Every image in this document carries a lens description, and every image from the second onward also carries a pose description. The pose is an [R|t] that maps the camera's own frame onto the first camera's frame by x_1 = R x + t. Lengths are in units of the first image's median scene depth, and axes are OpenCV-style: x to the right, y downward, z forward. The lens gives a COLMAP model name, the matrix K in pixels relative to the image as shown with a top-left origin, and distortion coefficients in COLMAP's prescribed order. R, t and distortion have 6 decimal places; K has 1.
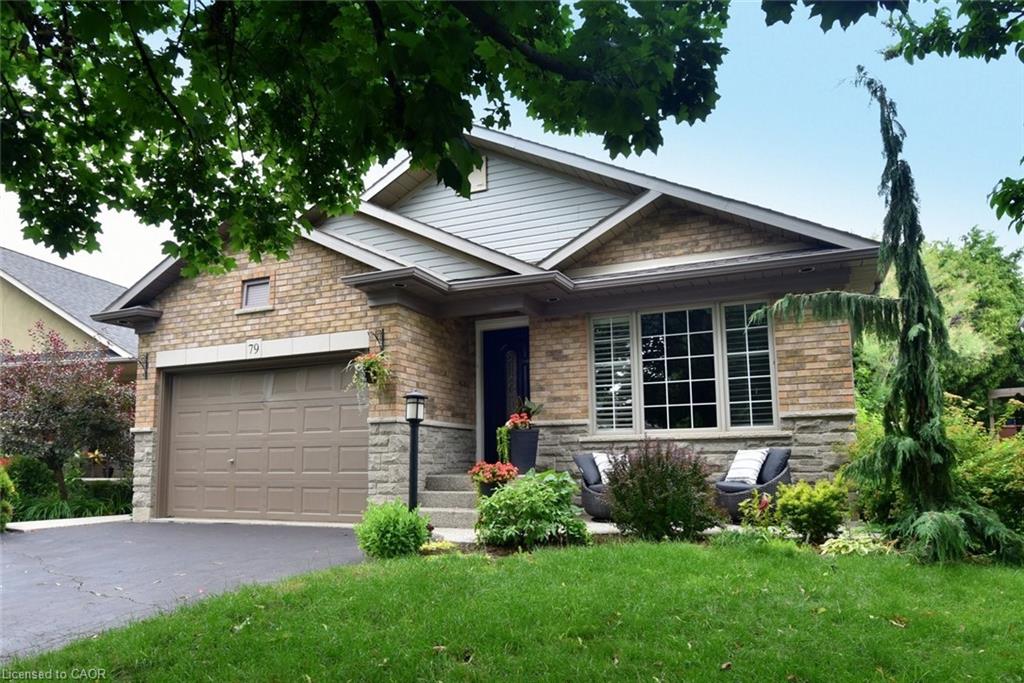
lens RADIAL K [[639.3, 0, 512.0], [0, 639.3, 382.7], [0, 0, 1]] dist [-0.002732, -0.000779]
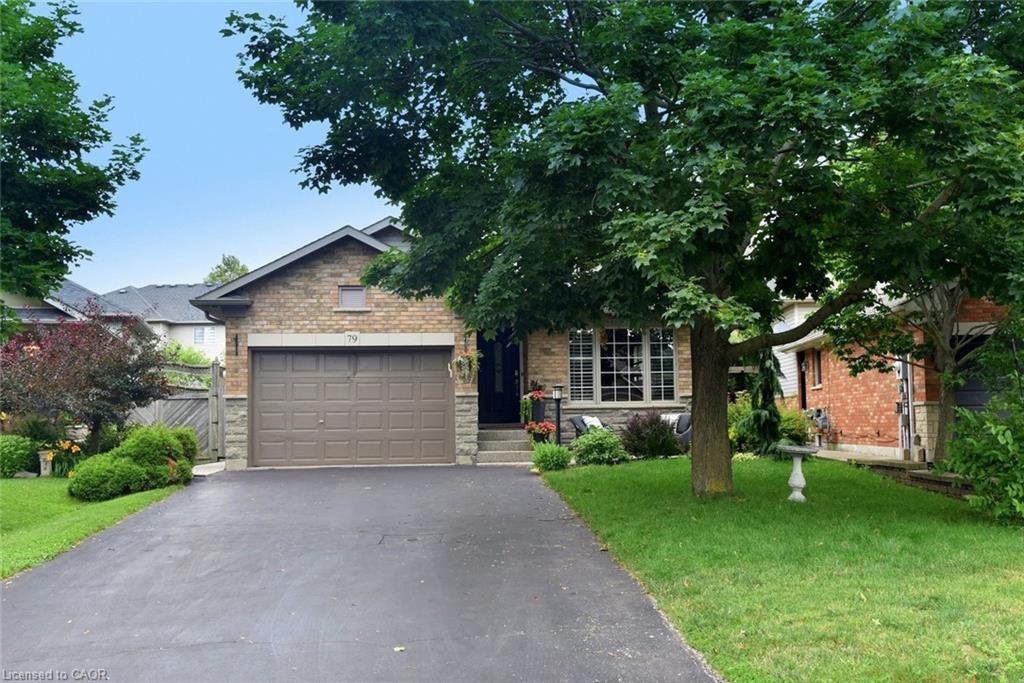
lens RADIAL K [[884.9, 0, 512.0], [0, 884.9, 341.5], [0, 0, 1]] dist [0.004811, 0.001045]
pose [[0.884028, 0.040345, 0.465690, -0.977873], [-0.053847, 0.998425, 0.015721, -0.094845], [-0.464322, -0.038974, 0.884808, -0.811992]]
